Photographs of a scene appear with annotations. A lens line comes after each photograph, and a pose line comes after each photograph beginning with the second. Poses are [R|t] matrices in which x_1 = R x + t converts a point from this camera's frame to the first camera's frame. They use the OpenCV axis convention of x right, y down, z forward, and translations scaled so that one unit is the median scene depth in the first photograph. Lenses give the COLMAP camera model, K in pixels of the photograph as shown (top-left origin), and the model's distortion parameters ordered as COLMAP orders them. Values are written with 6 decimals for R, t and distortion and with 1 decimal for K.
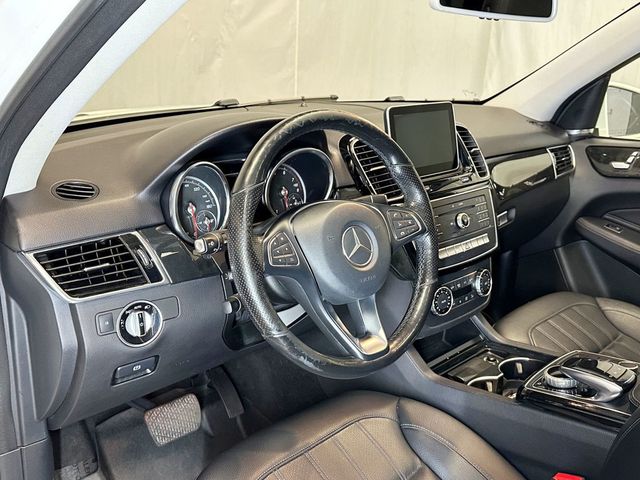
lens RADIAL K [[594.6, 0, 319.2], [0, 594.6, 243.9], [0, 0, 1]] dist [0.082168, 0.000000]
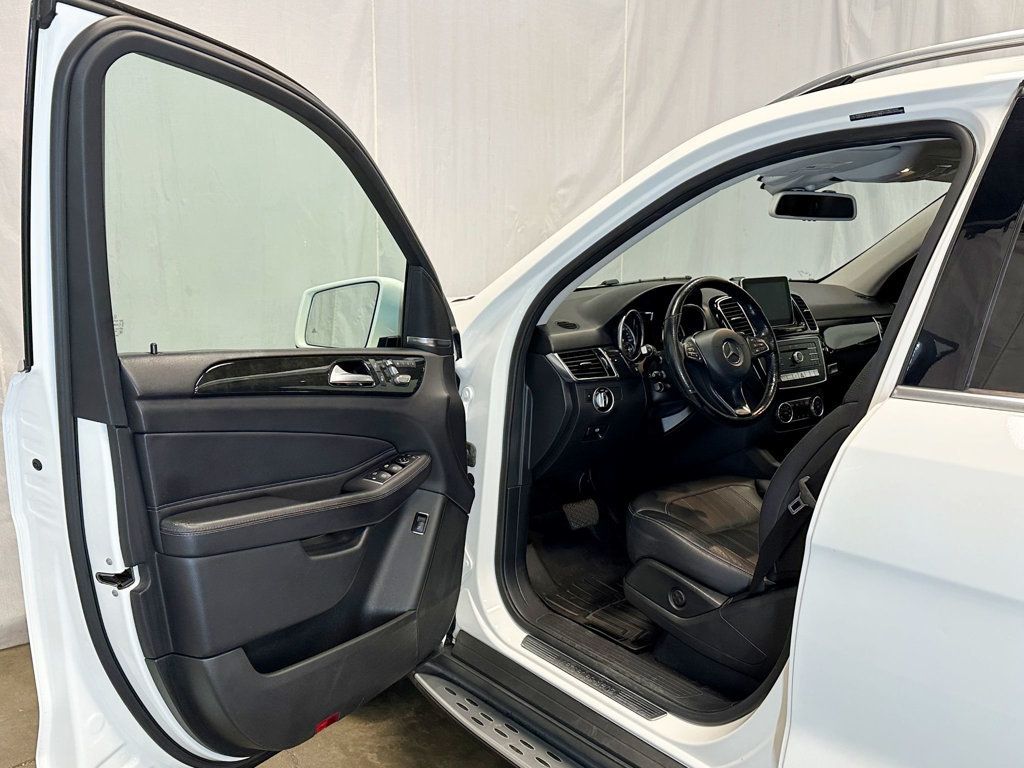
lens RADIAL K [[951.3, 0, 511.1], [0, 951.3, 377.1], [0, 0, 1]] dist [0.082168, 0.000000]
pose [[0.996610, -0.004509, -0.082146, -0.230450], [-0.008616, 0.987285, -0.158727, 0.344481], [0.081817, 0.158897, 0.983899, -1.176582]]
